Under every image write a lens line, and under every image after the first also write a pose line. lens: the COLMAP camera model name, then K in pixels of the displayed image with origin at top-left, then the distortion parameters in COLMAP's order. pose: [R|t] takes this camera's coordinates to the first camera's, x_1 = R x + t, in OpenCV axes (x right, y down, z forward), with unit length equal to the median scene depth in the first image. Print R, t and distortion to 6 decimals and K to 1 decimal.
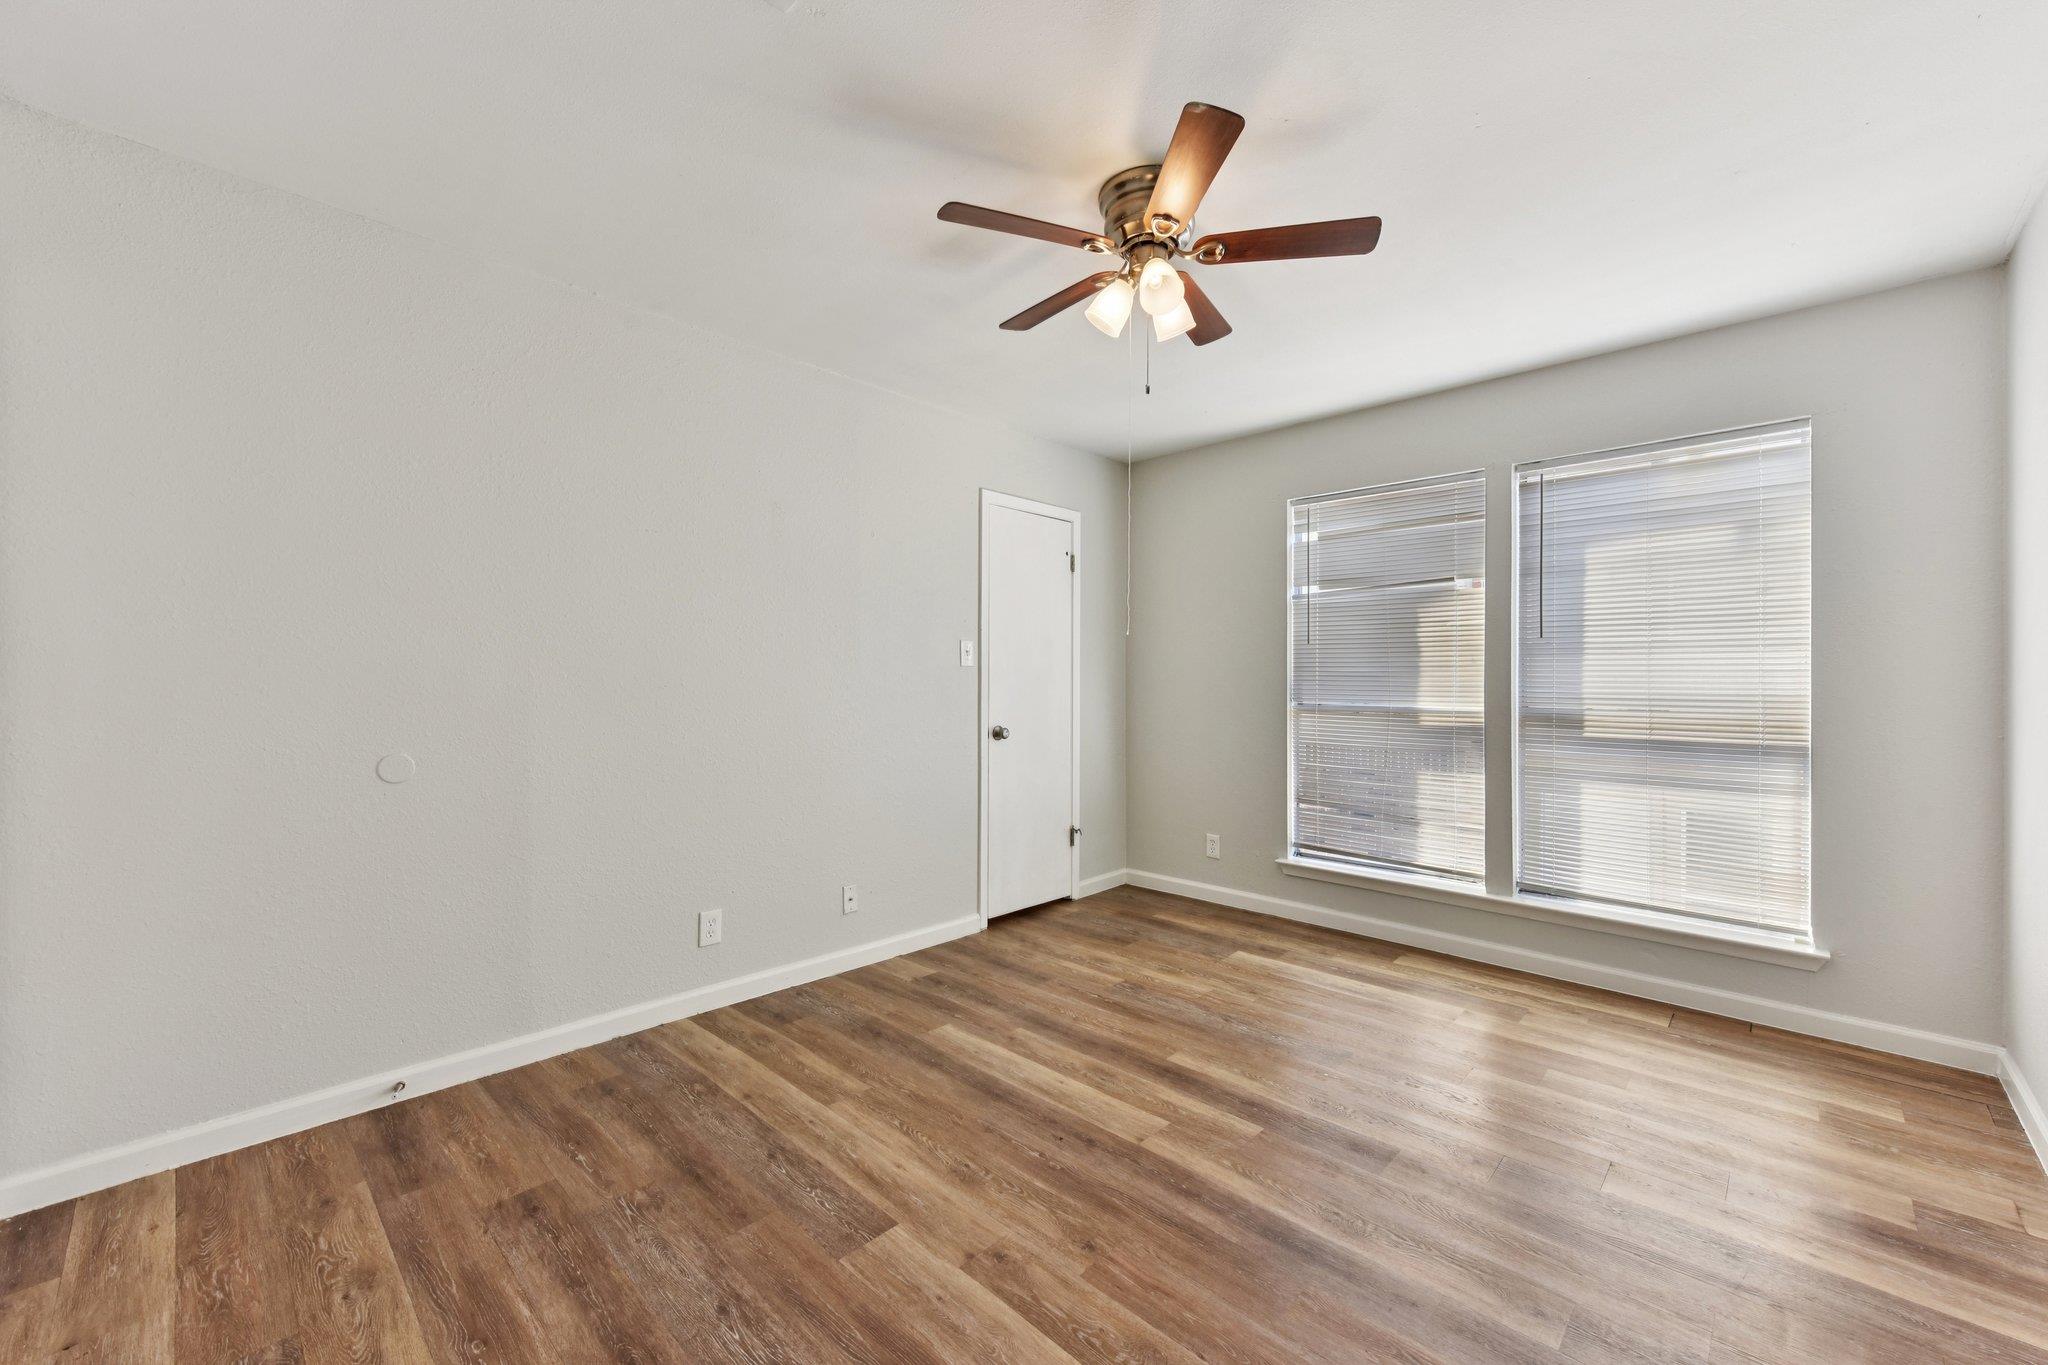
lens RADIAL K [[809.9, 0, 1030.7], [0, 809.9, 685.3], [0, 0, 1]] dist [0.006248, -0.002866]
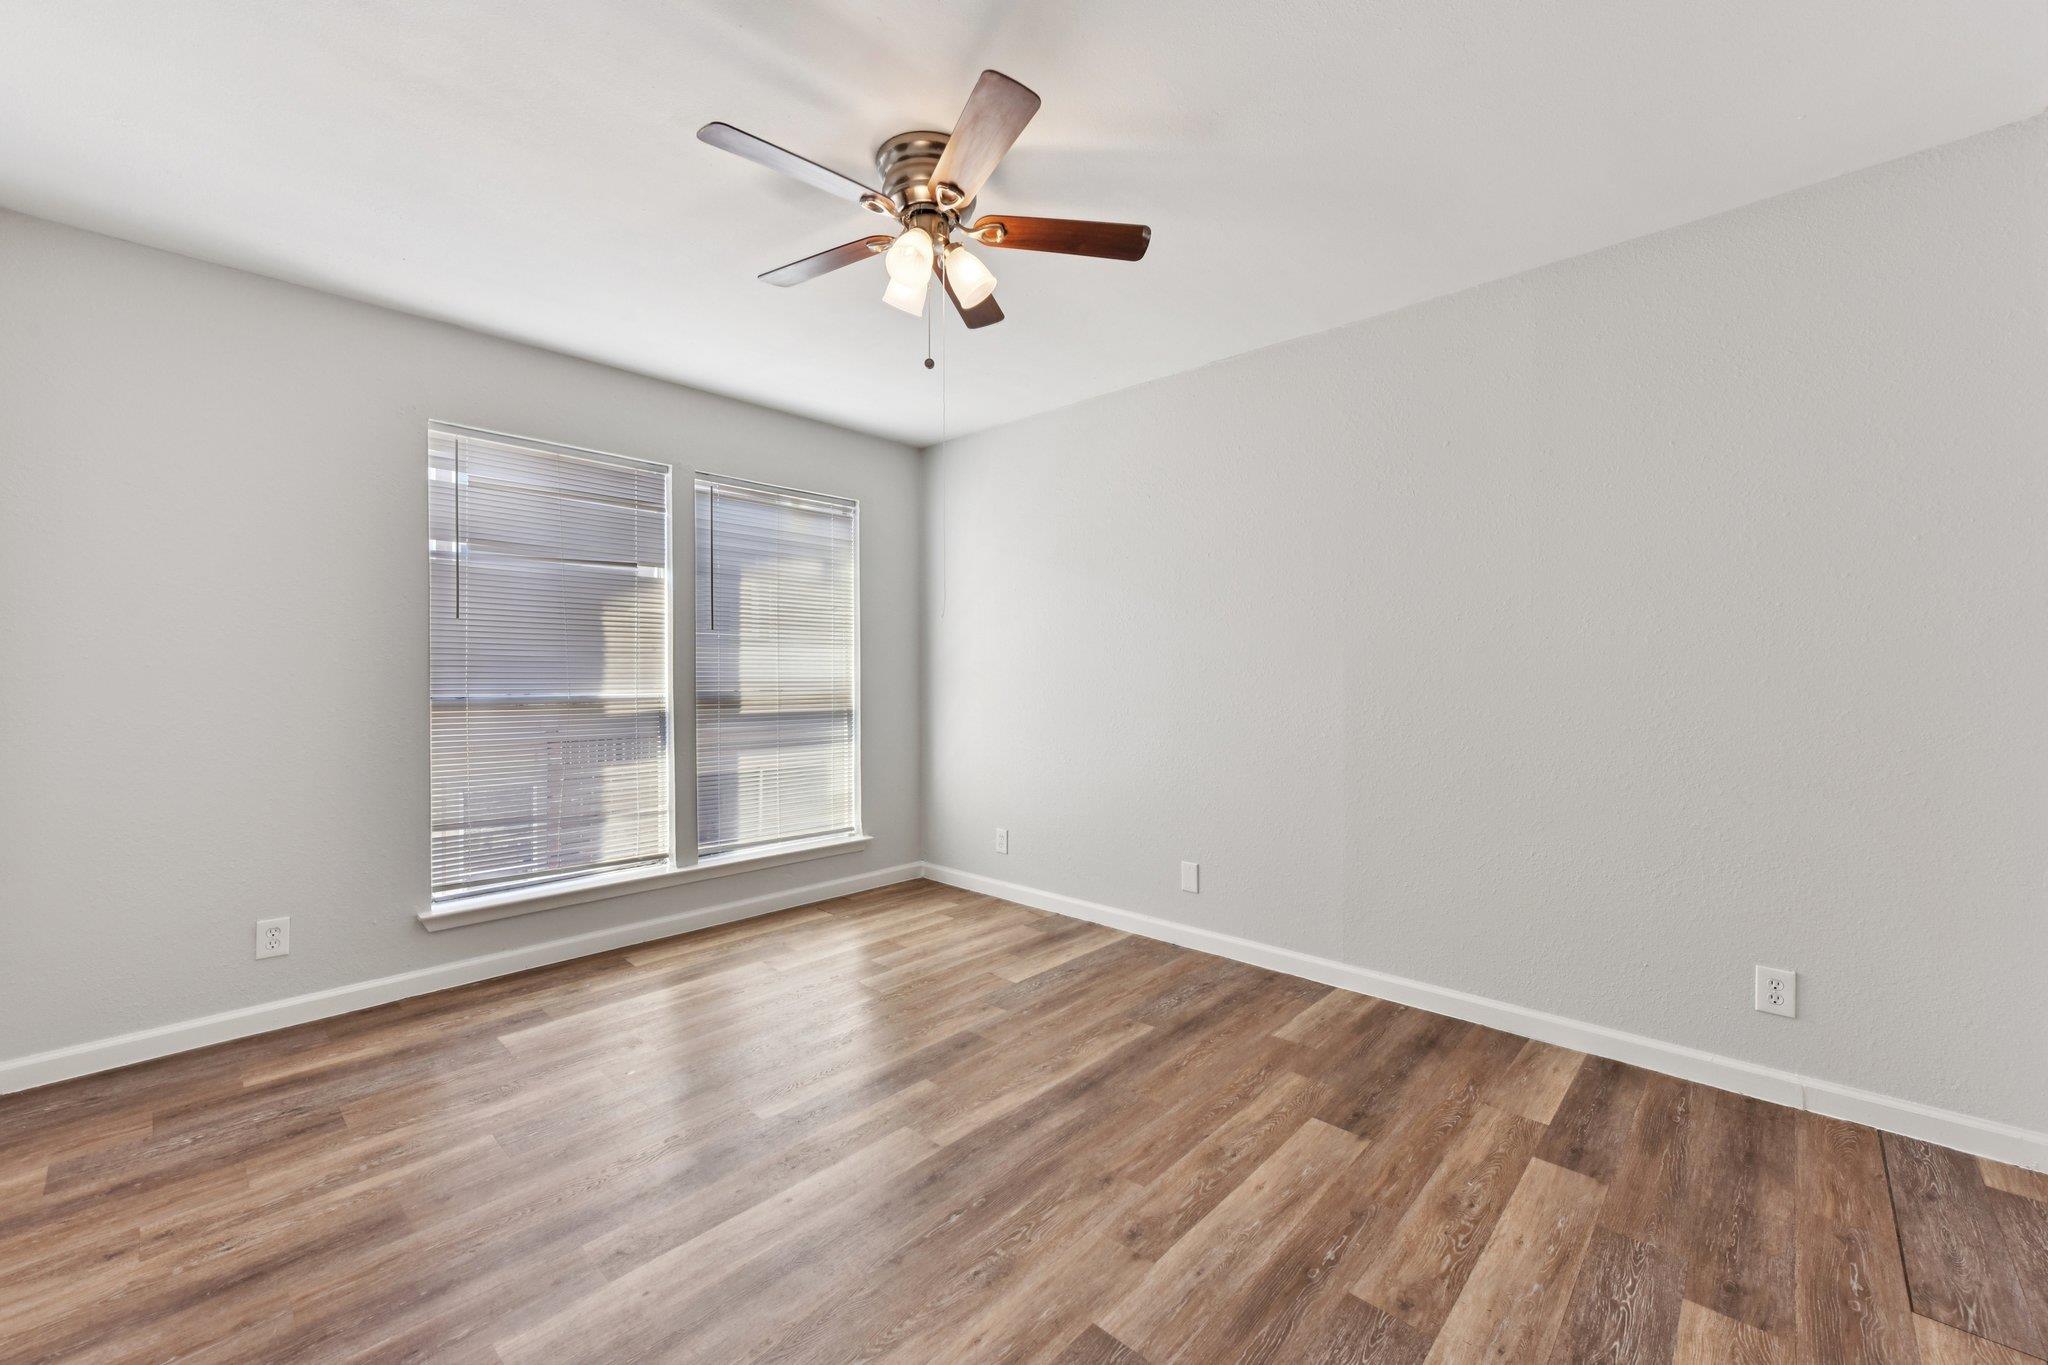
lens RADIAL K [[809.9, 0, 1041.4], [0, 809.9, 678.1], [0, 0, 1]] dist [0.006248, -0.002866]
pose [[-0.025943, -0.011381, 0.999599, -0.577111], [0.004467, 0.999924, 0.011500, -0.002295], [-0.999653, 0.004764, -0.025891, 0.630331]]
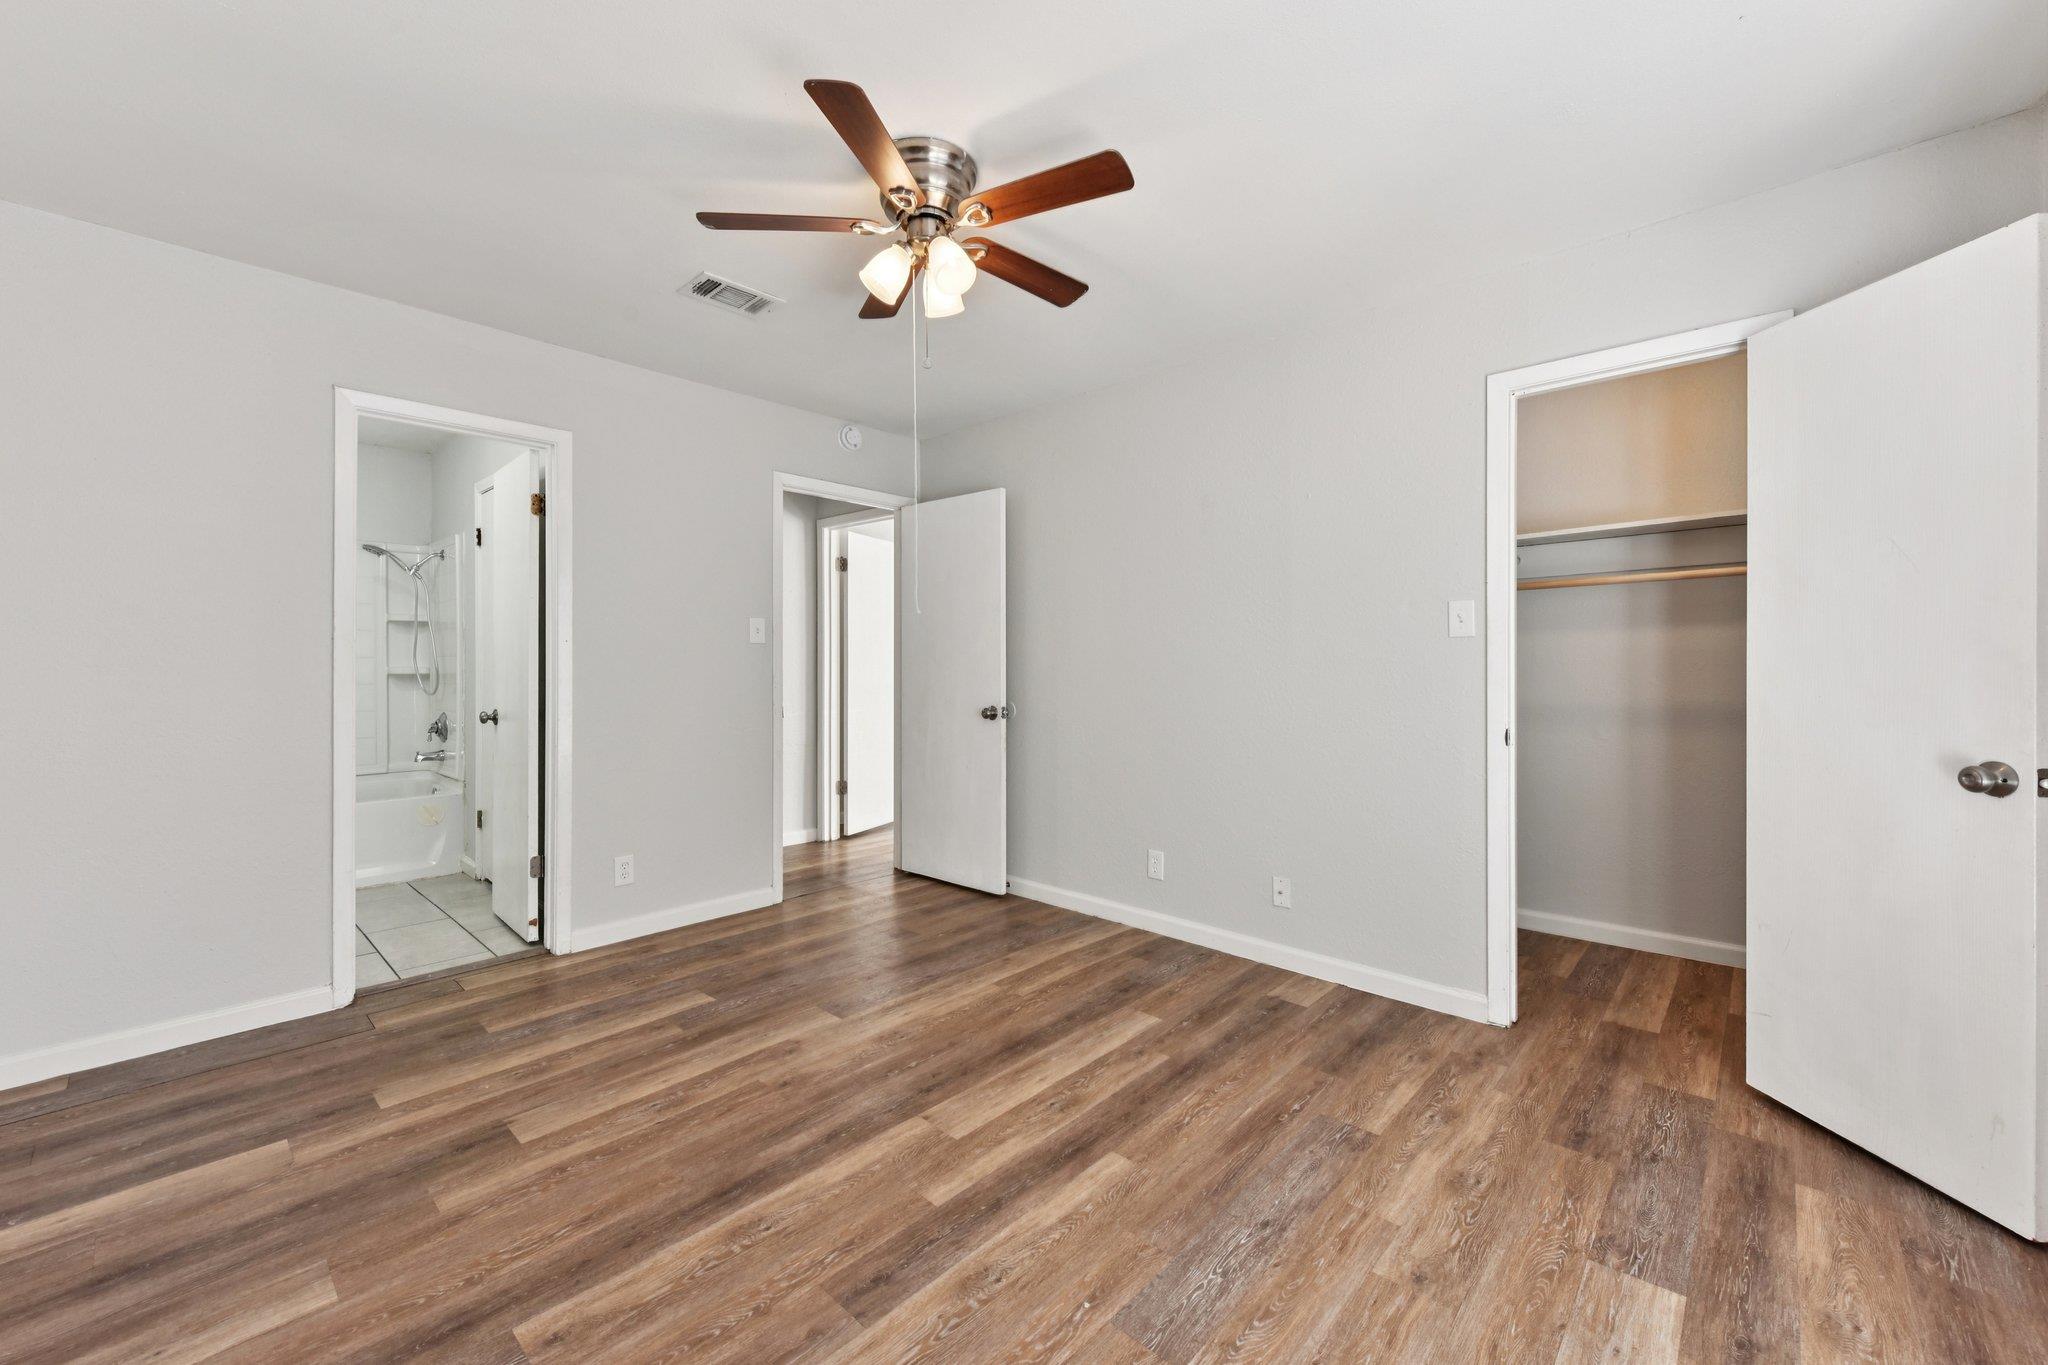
lens RADIAL K [[809.9, 0, 1033.4], [0, 809.9, 670.8], [0, 0, 1]] dist [0.006248, -0.002866]
pose [[0.018216, 0.006360, -0.999814, 0.798629], [-0.000204, 0.999980, 0.006357, 0.001102], [0.999834, 0.000088, 0.018217, 0.783326]]
